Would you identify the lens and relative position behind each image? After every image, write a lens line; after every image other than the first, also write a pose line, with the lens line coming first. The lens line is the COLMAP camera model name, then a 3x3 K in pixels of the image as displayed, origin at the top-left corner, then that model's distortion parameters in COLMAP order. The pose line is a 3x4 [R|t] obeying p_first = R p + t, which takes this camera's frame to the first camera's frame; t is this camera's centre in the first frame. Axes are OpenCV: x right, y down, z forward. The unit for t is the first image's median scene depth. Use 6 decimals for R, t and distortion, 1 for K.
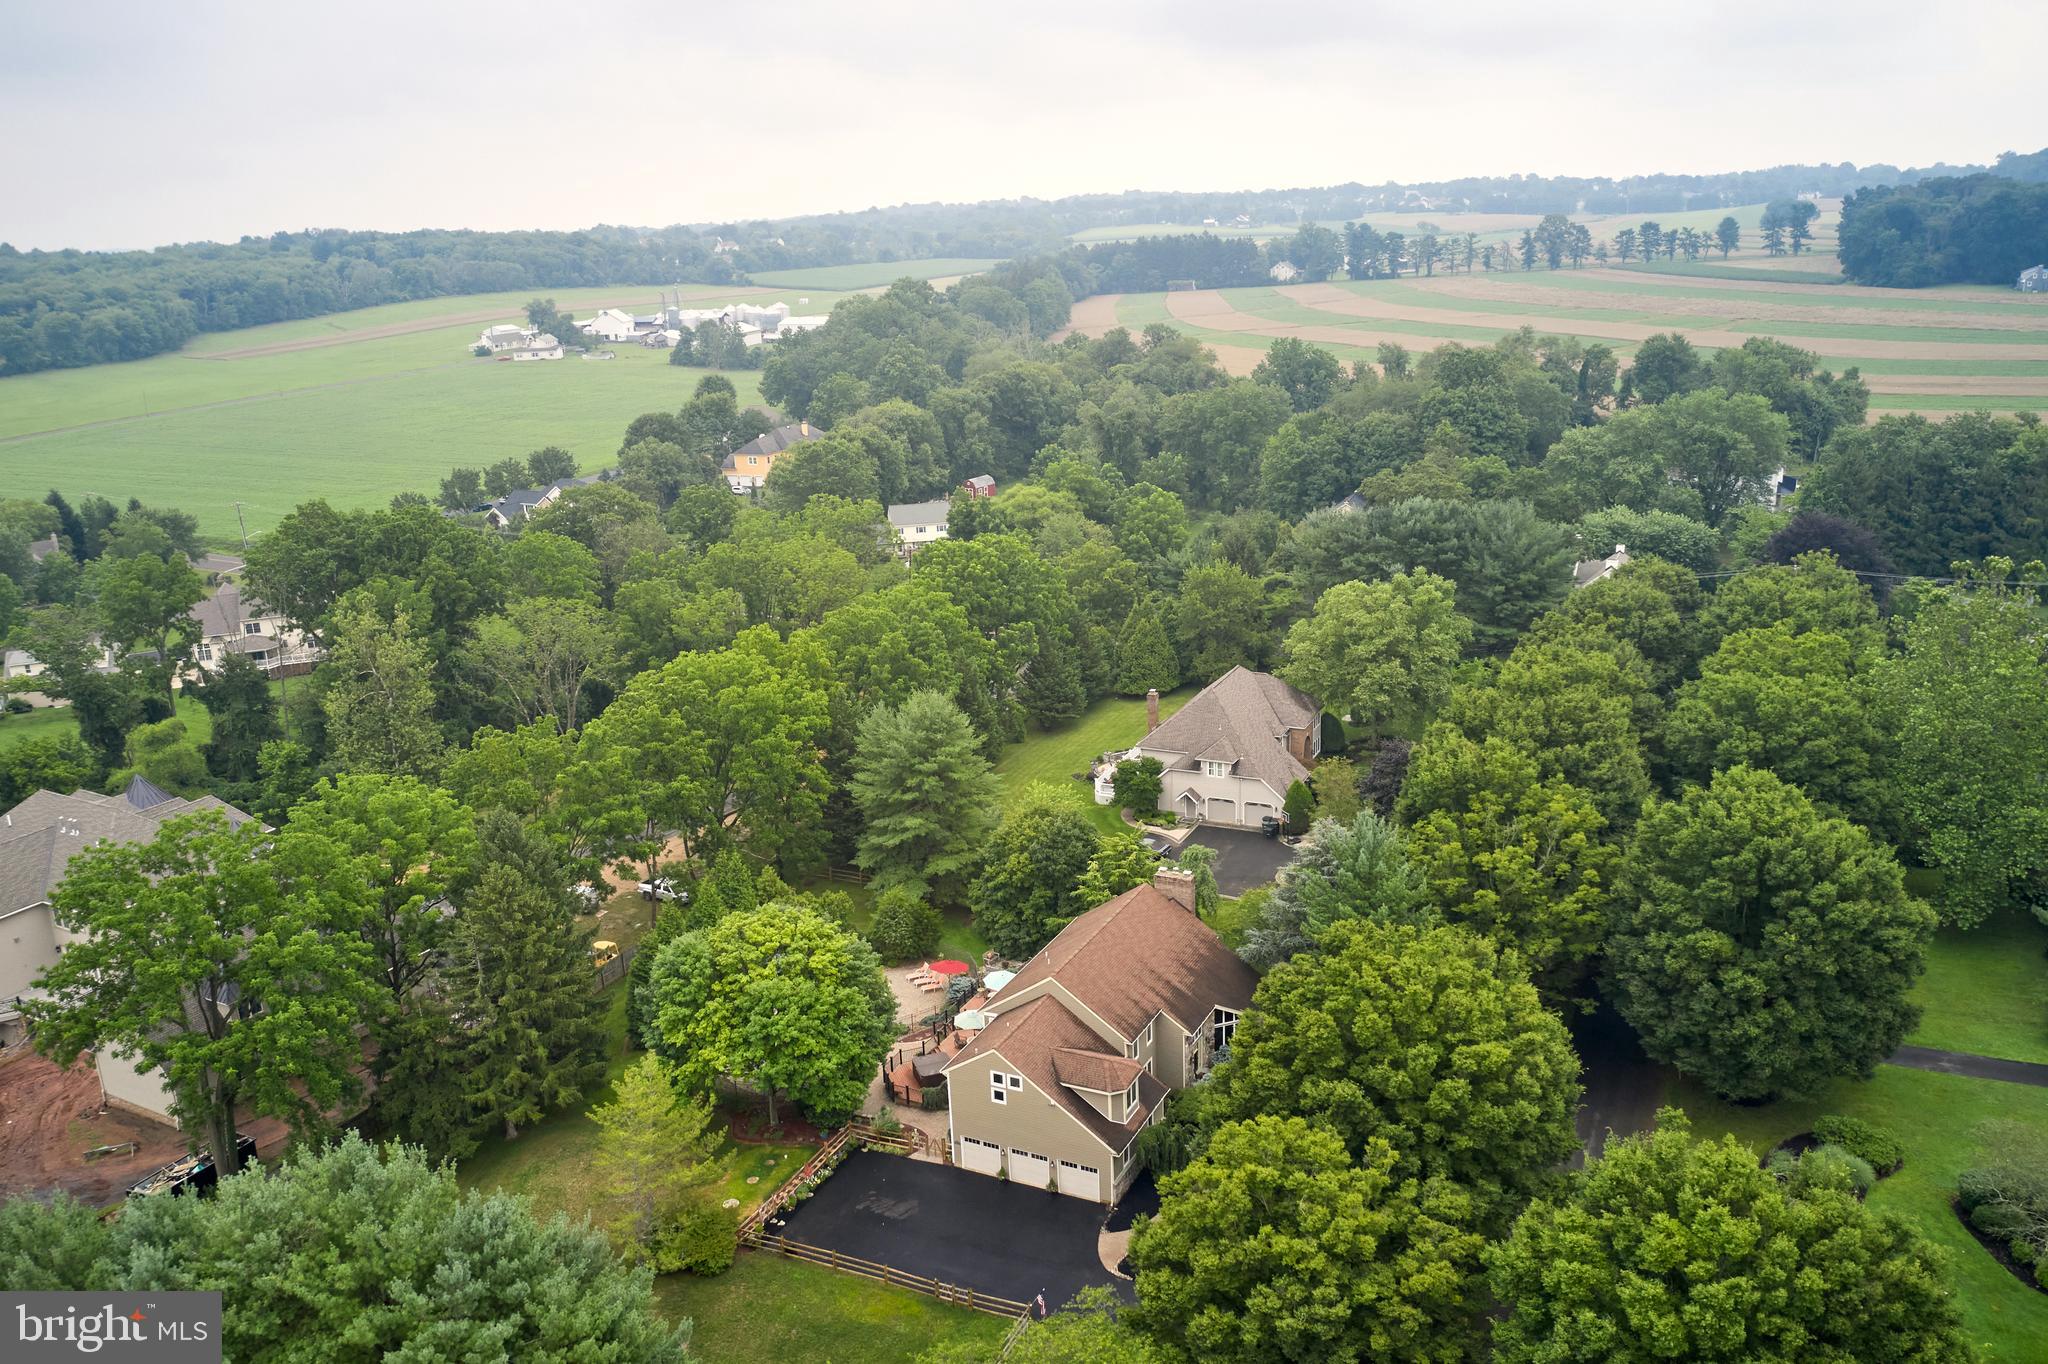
lens RADIAL K [[1672.9, 0, 1012.7], [0, 1672.9, 681.1], [0, 0, 1]] dist [-0.032588, 0.009118]
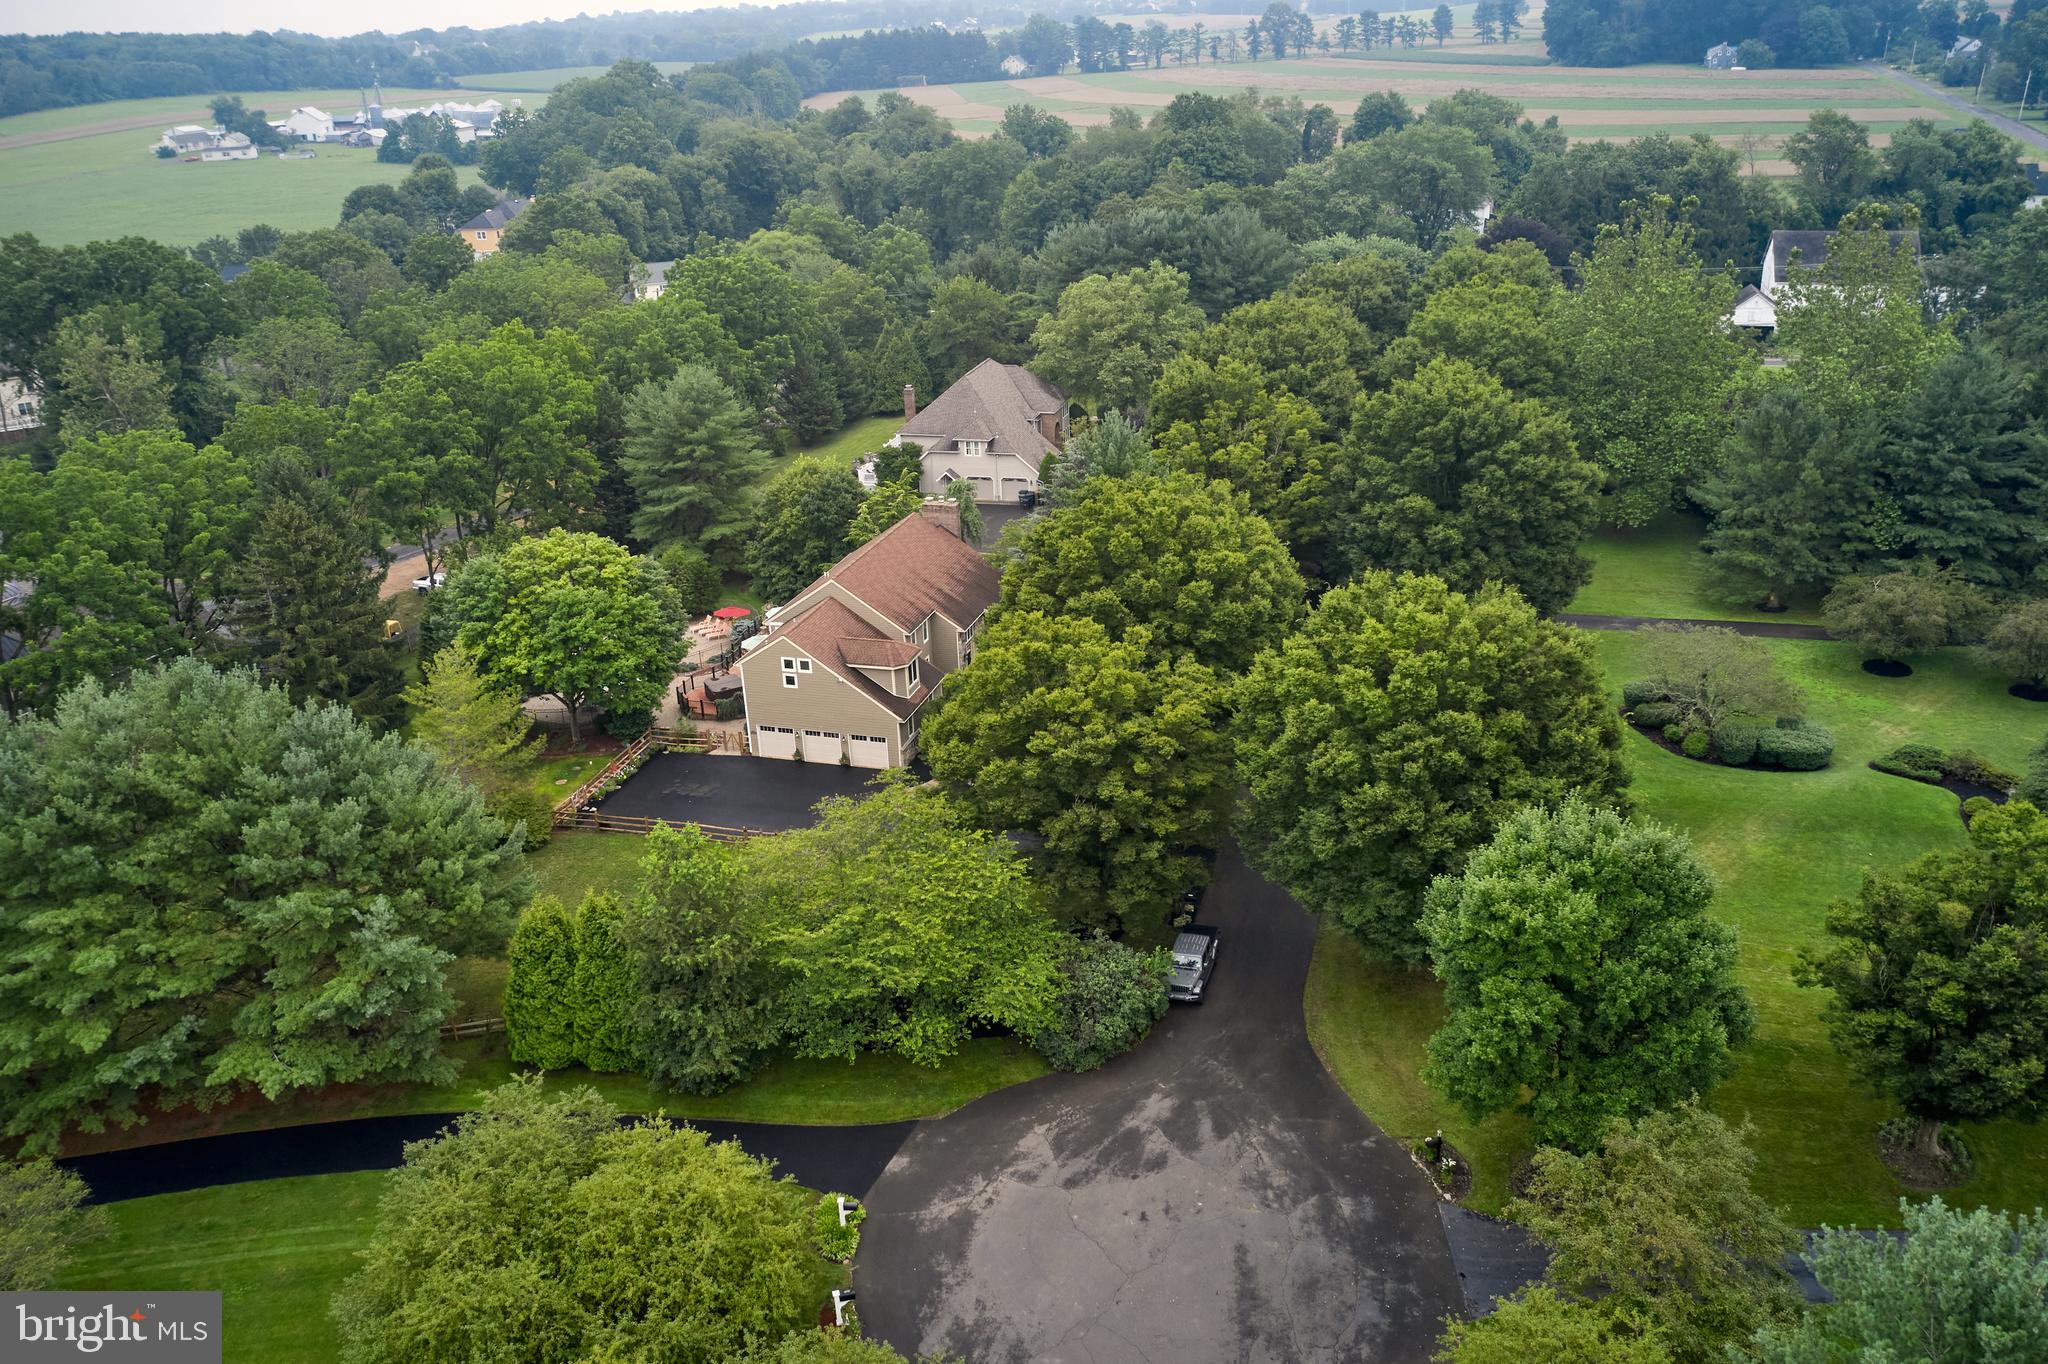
lens RADIAL K [[1672.9, 0, 1027.8], [0, 1672.9, 683.7], [0, 0, 1]] dist [-0.032588, 0.009118]
pose [[0.986538, -0.061012, 0.151722, -0.015976], [0.044713, 0.993078, 0.108611, 0.106520], [-0.157298, -0.100366, 0.982438, -0.065601]]
